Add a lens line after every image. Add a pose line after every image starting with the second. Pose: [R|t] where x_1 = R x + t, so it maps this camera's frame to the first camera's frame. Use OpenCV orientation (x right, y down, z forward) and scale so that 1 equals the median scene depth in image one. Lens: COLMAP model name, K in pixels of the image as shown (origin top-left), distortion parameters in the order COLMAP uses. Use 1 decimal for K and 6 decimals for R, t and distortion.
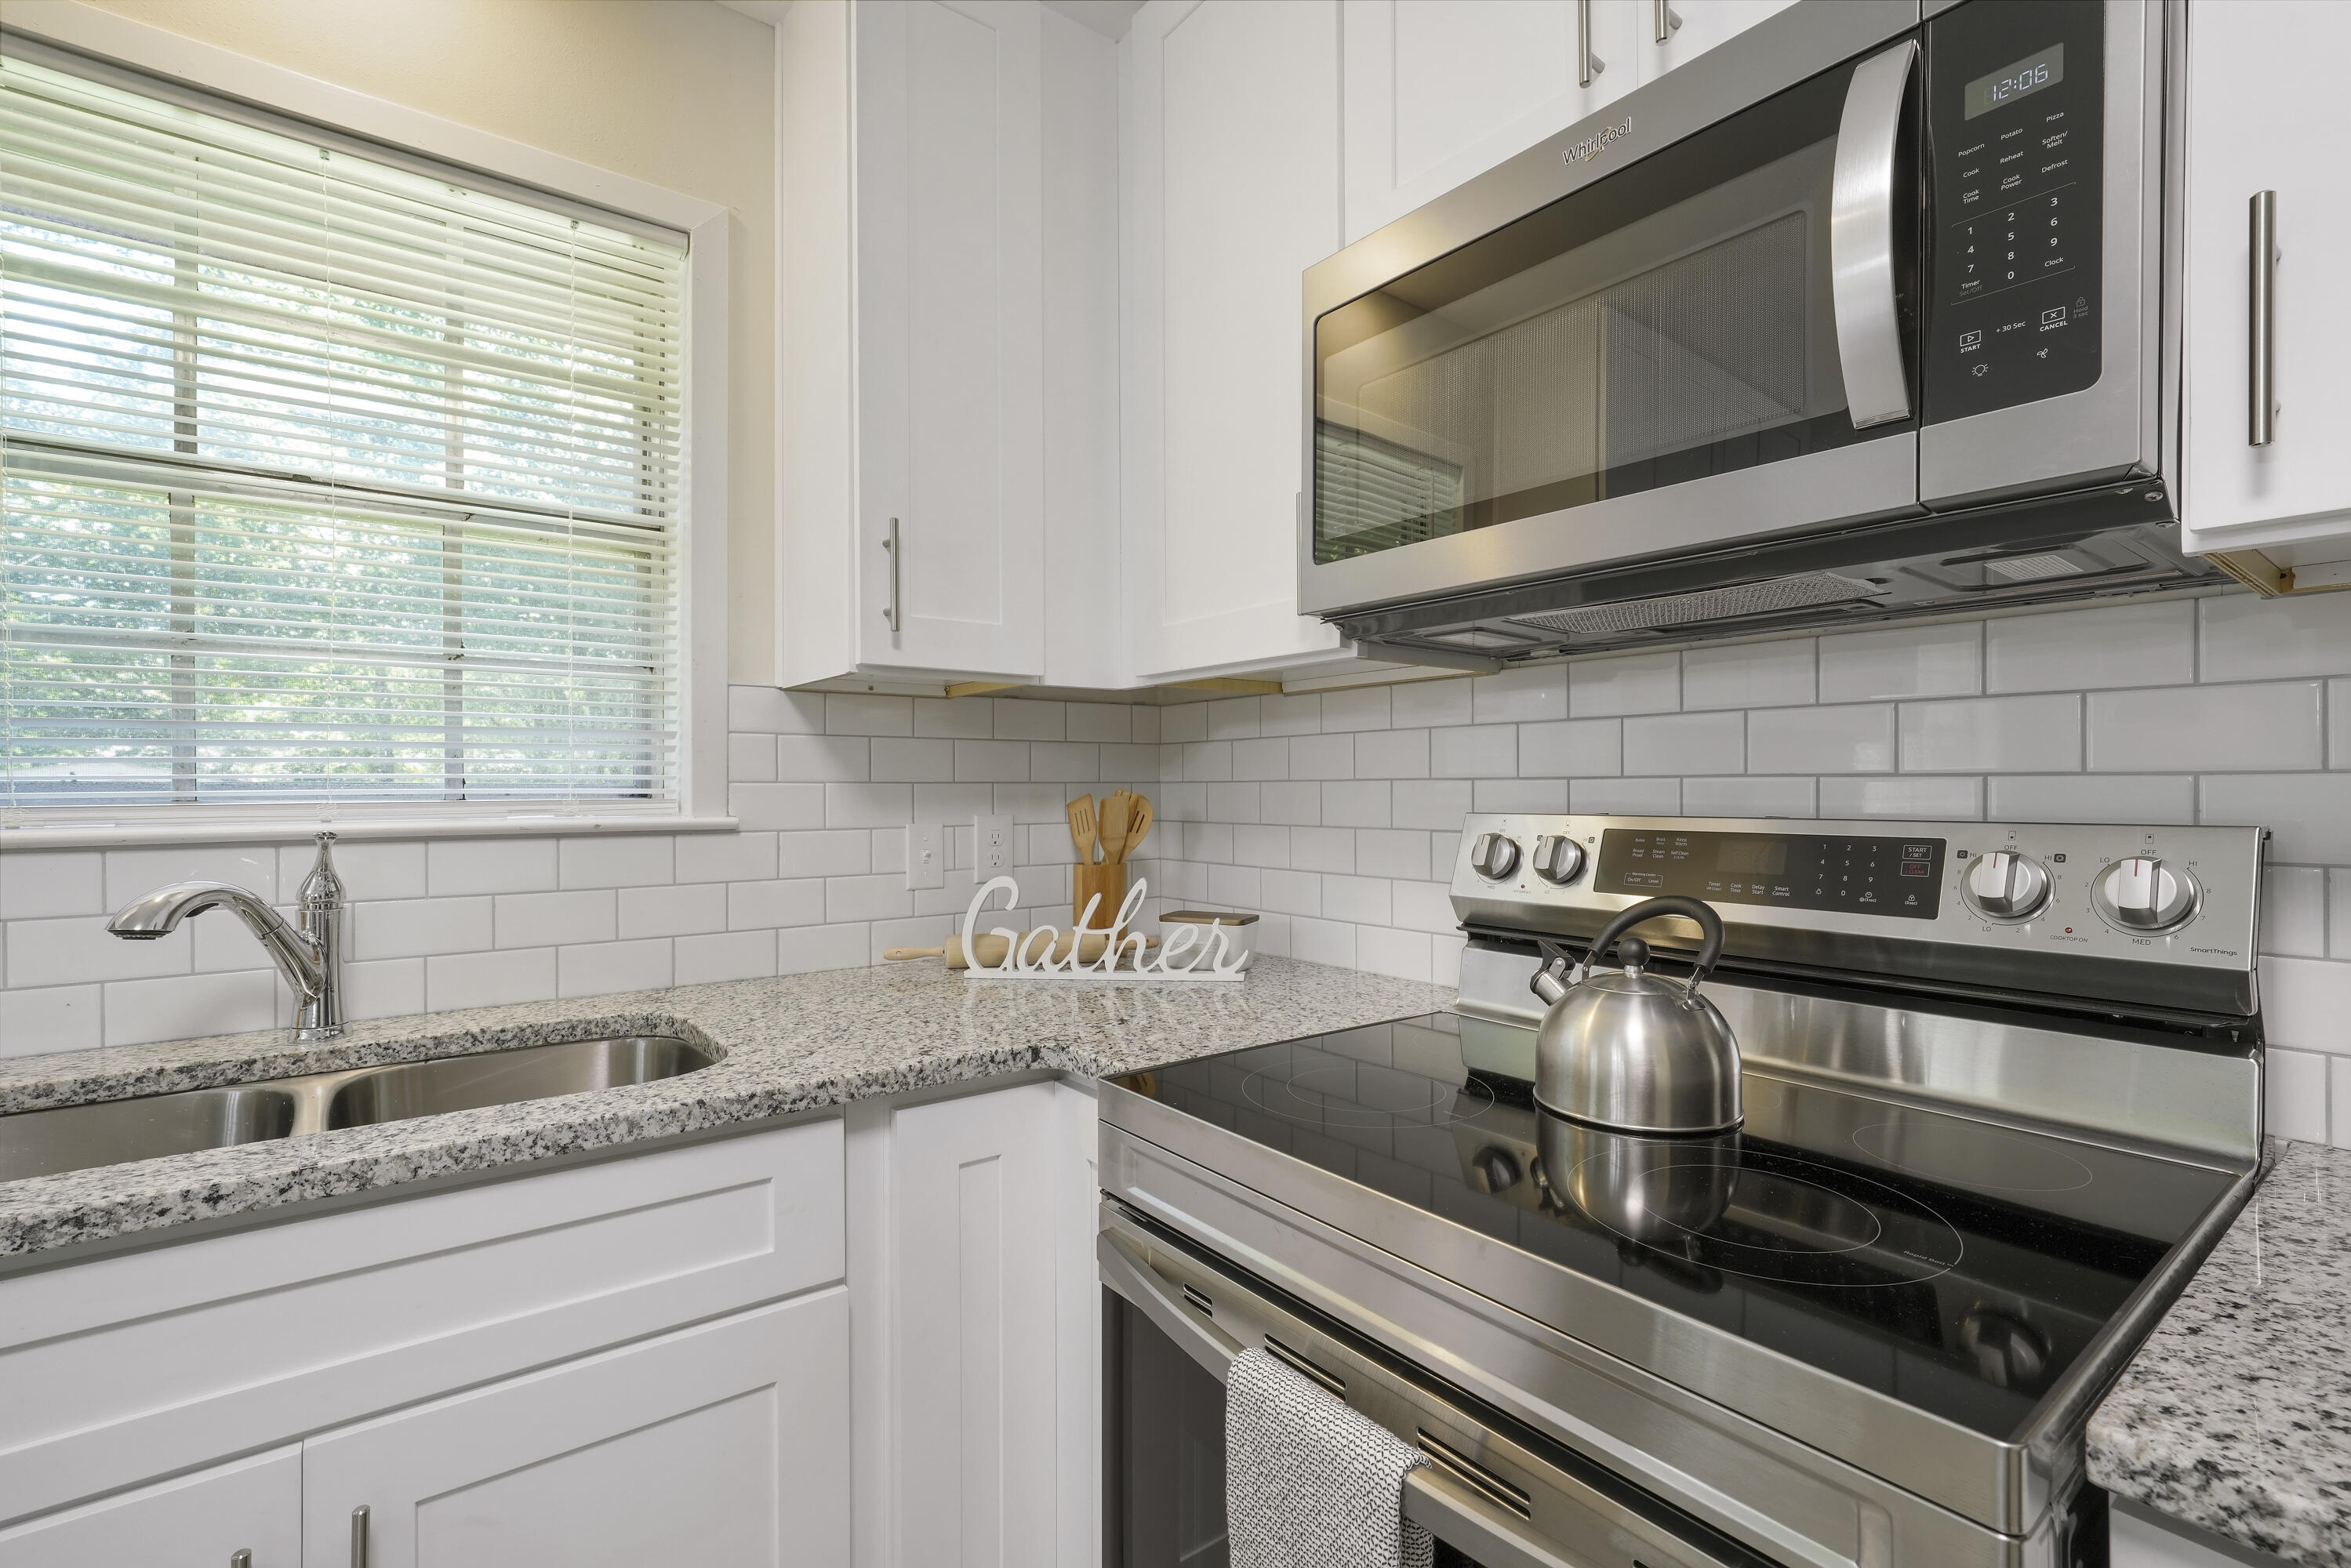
lens RADIAL K [[1075.5, 0, 1171.0], [0, 1075.5, 788.1], [0, 0, 1]] dist [-0.011450, -0.000485]
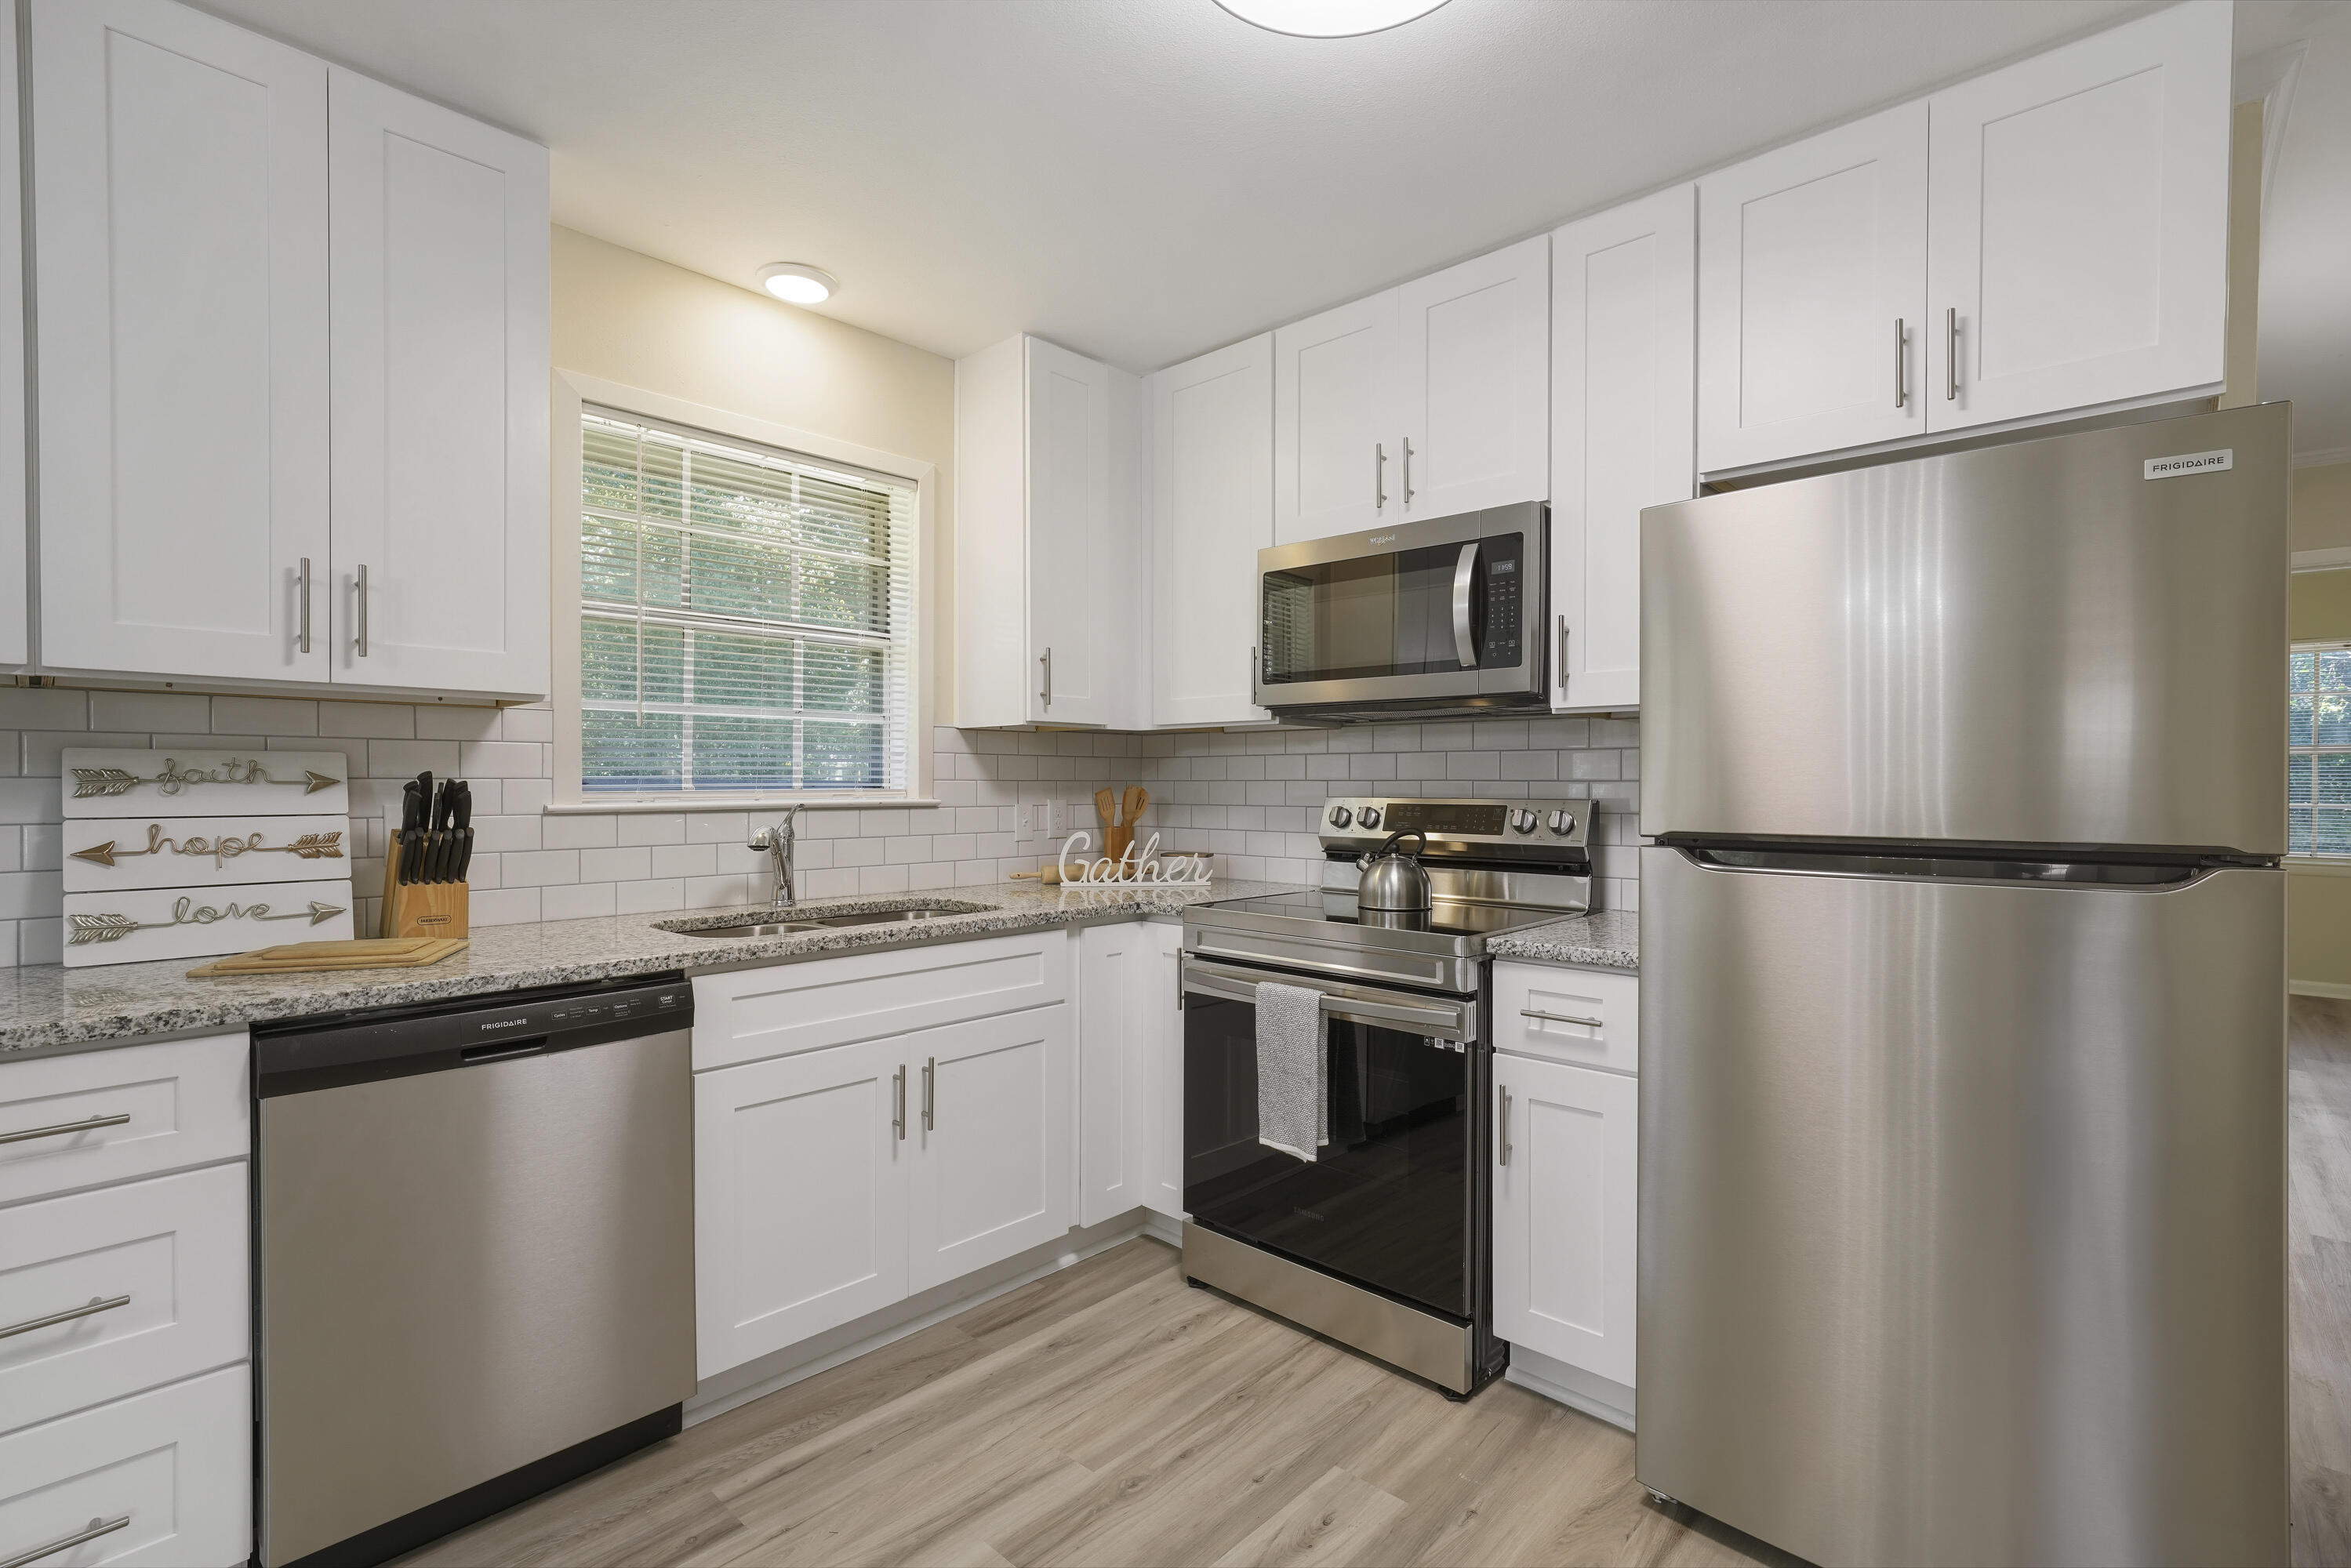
lens RADIAL K [[1075.5, 0, 1180.6], [0, 1075.5, 779.4], [0, 0, 1]] dist [-0.011450, -0.000485]
pose [[0.985907, 0.004824, 0.167224, -0.384019], [-0.004135, 0.999981, -0.004464, -0.000549], [-0.167242, 0.003709, 0.985909, -1.101670]]
